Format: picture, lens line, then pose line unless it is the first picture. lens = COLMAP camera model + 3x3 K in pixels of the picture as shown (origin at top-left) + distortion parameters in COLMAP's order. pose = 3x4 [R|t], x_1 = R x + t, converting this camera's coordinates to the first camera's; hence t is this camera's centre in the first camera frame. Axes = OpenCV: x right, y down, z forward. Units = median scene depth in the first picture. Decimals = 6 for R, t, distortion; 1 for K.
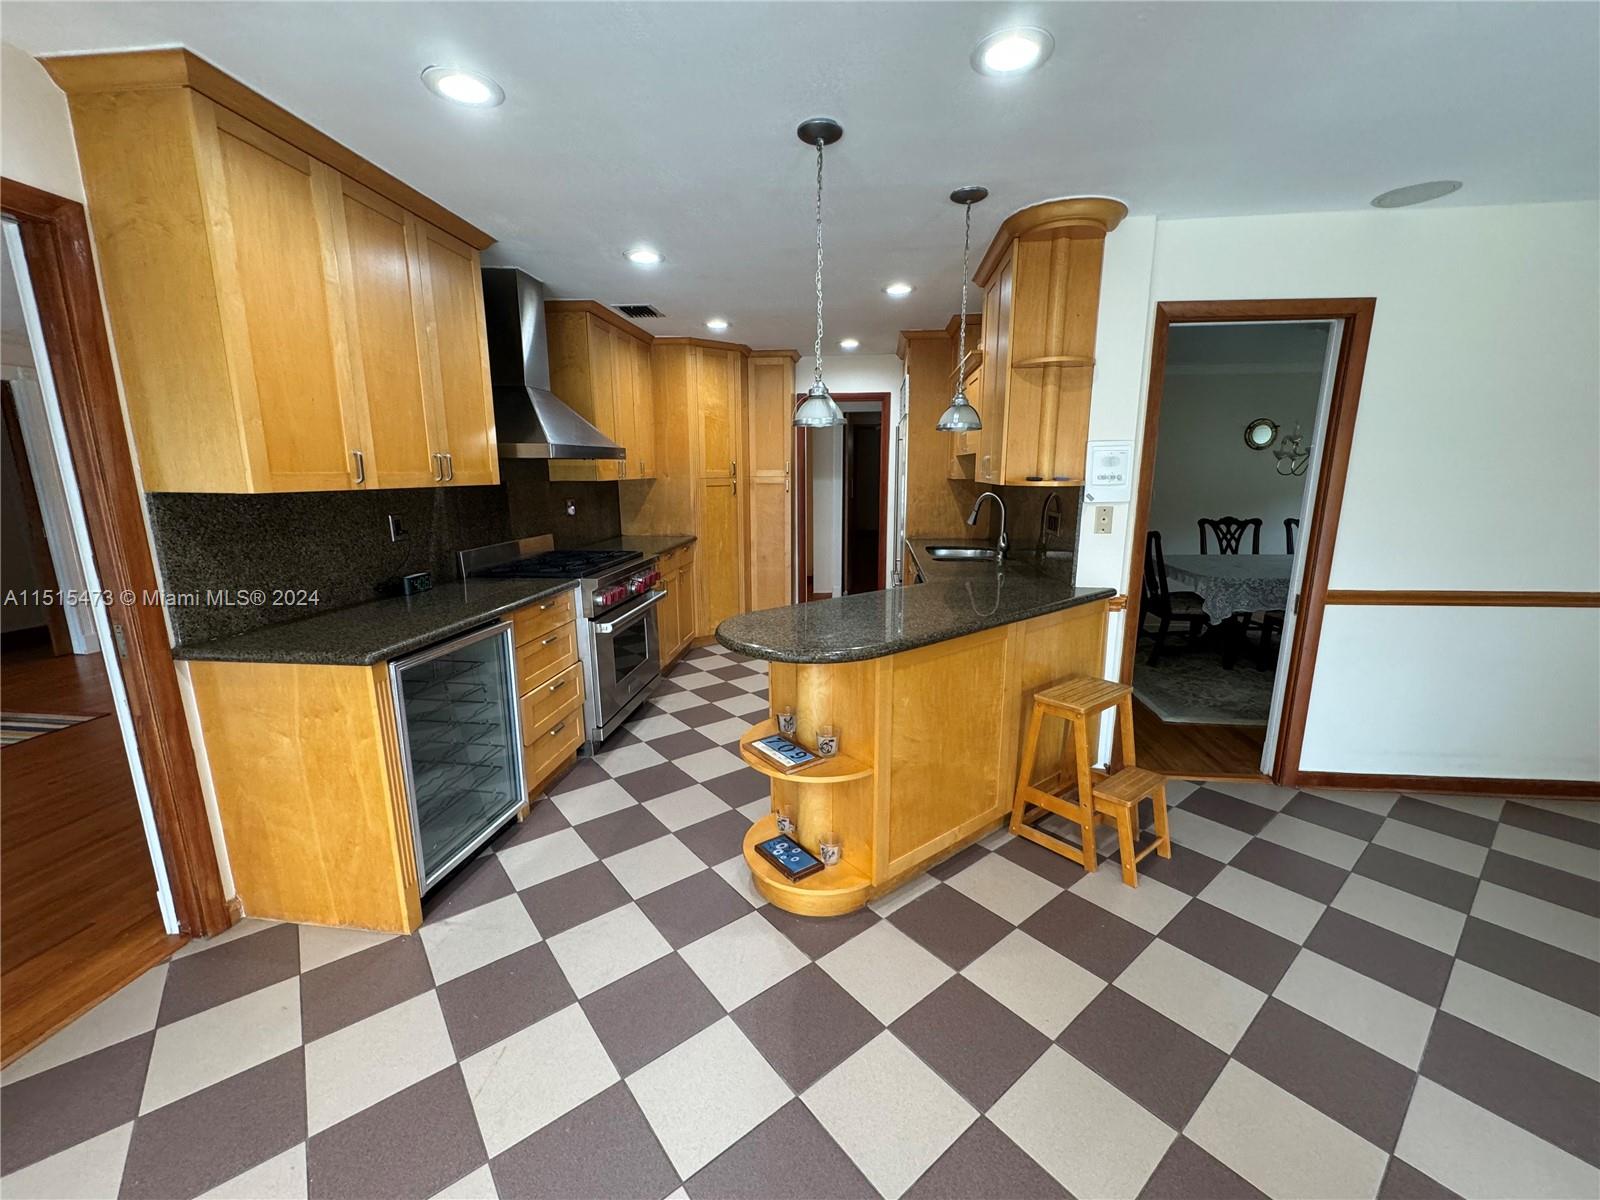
lens RADIAL K [[635.8, 0, 804.0], [0, 635.8, 597.7], [0, 0, 1]] dist [0.002441, 0.000035]
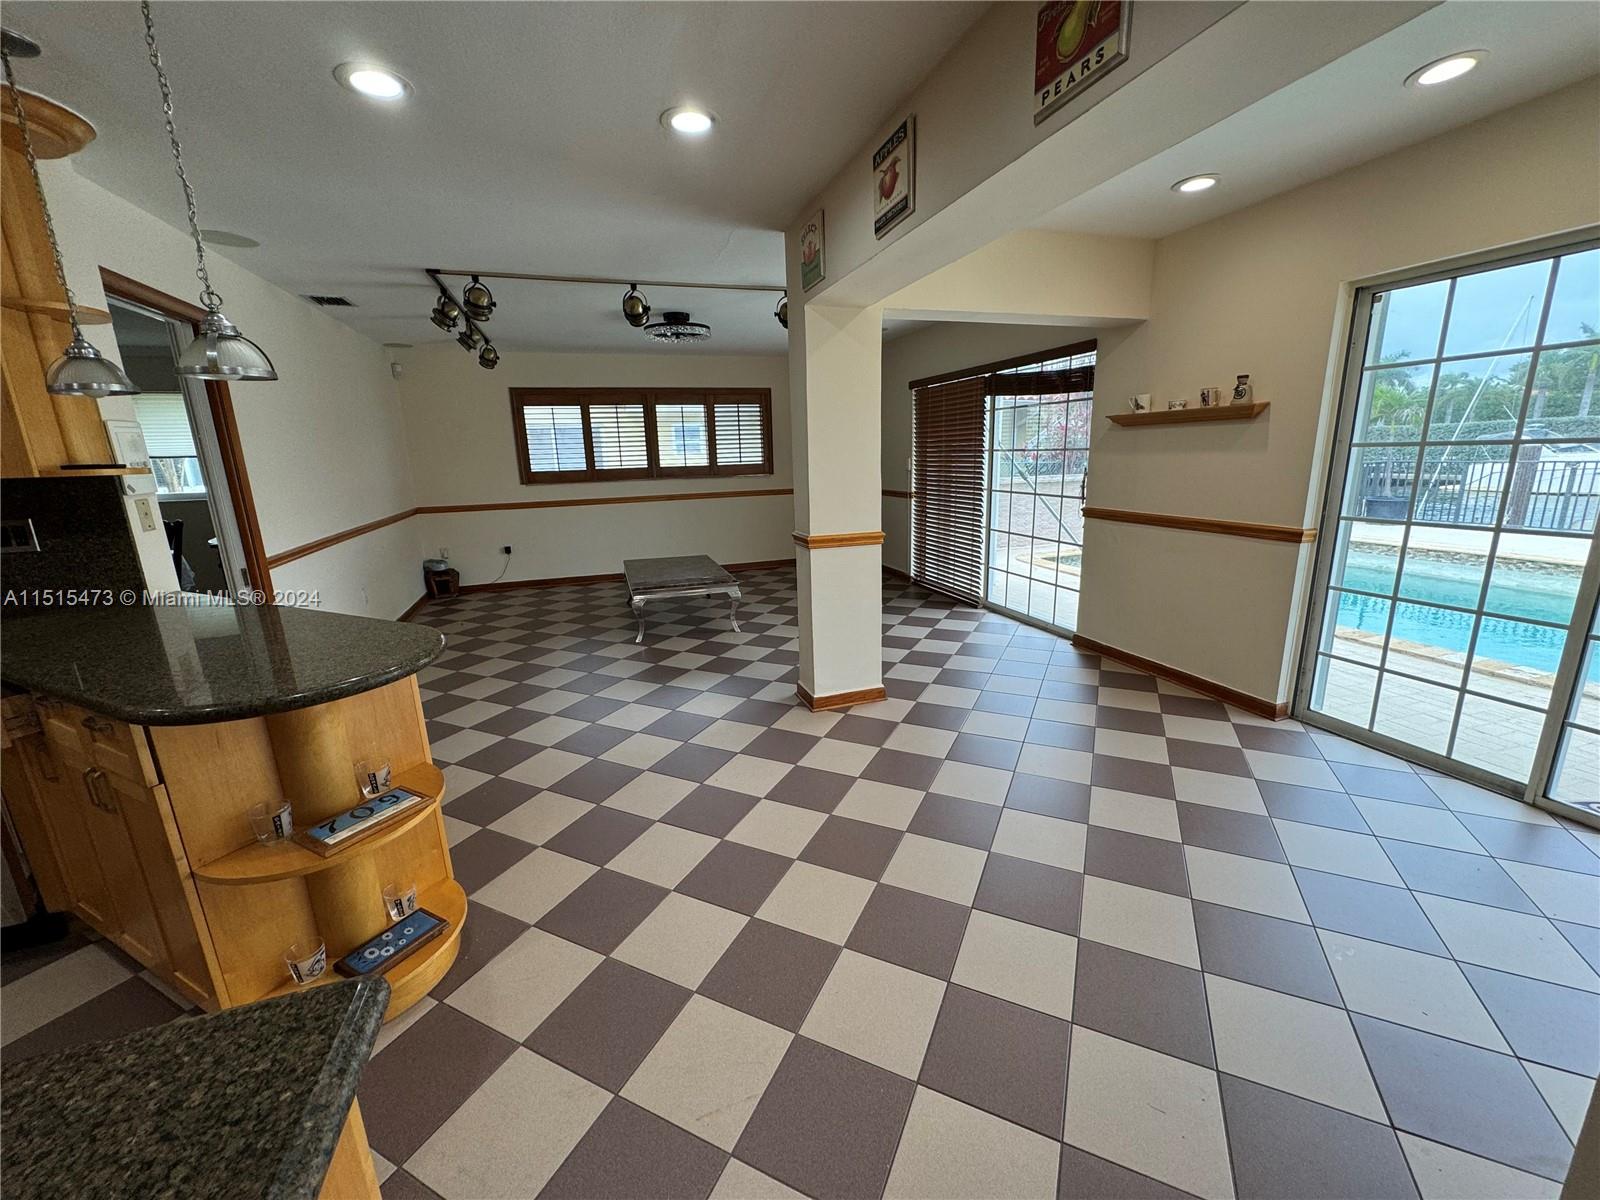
lens RADIAL K [[635.8, 0, 804.0], [0, 635.8, 597.7], [0, 0, 1]] dist [0.002441, 0.000035]
pose [[-0.424507, -0.189481, 0.885376, -0.684970], [0.209812, 0.930654, 0.299769, -0.091949], [-0.880779, 0.313017, -0.355314, 0.574426]]
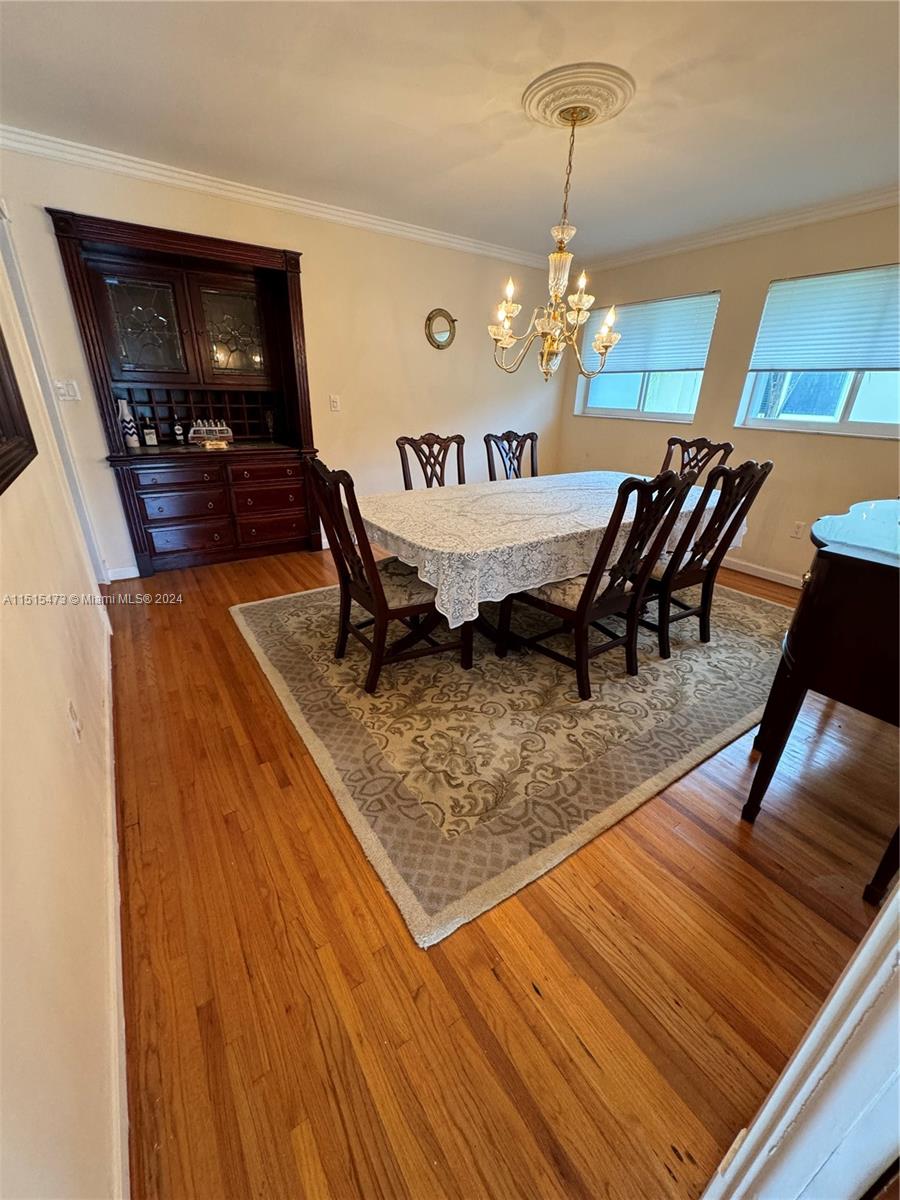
lens RADIAL K [[476.8, 0, 450.0], [0, 476.8, 600.0], [0, 0, 1]] dist [0.002441, 0.000035]
pose [[0.766575, -0.232512, 0.598582, 0.625209], [0.095366, 0.963031, 0.251947, -0.160483], [-0.635033, -0.136051, 0.760409, 1.095639]]
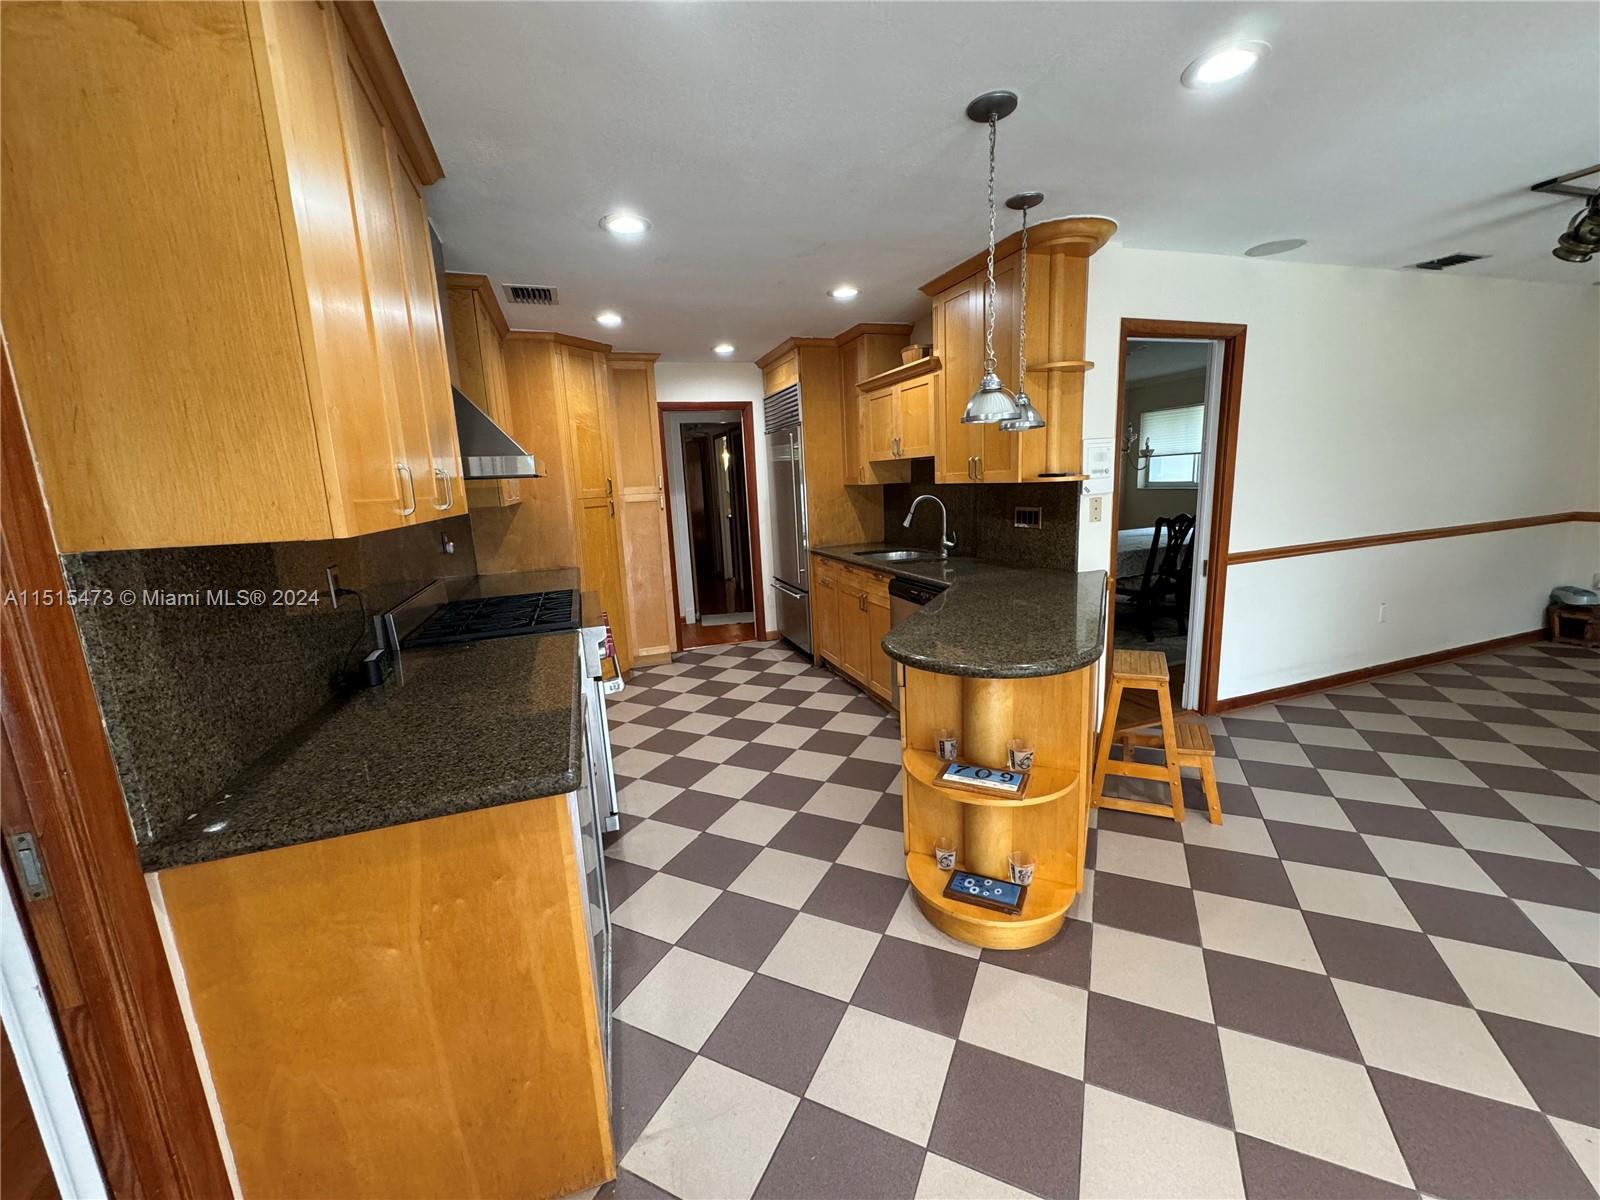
lens RADIAL K [[635.8, 0, 804.0], [0, 635.8, 597.7], [0, 0, 1]] dist [0.002441, 0.000035]
pose [[0.902298, -0.118766, 0.414431, -0.479609], [0.129149, 0.991621, 0.002991, -0.039109], [-0.411313, 0.050825, 0.910076, 0.207314]]
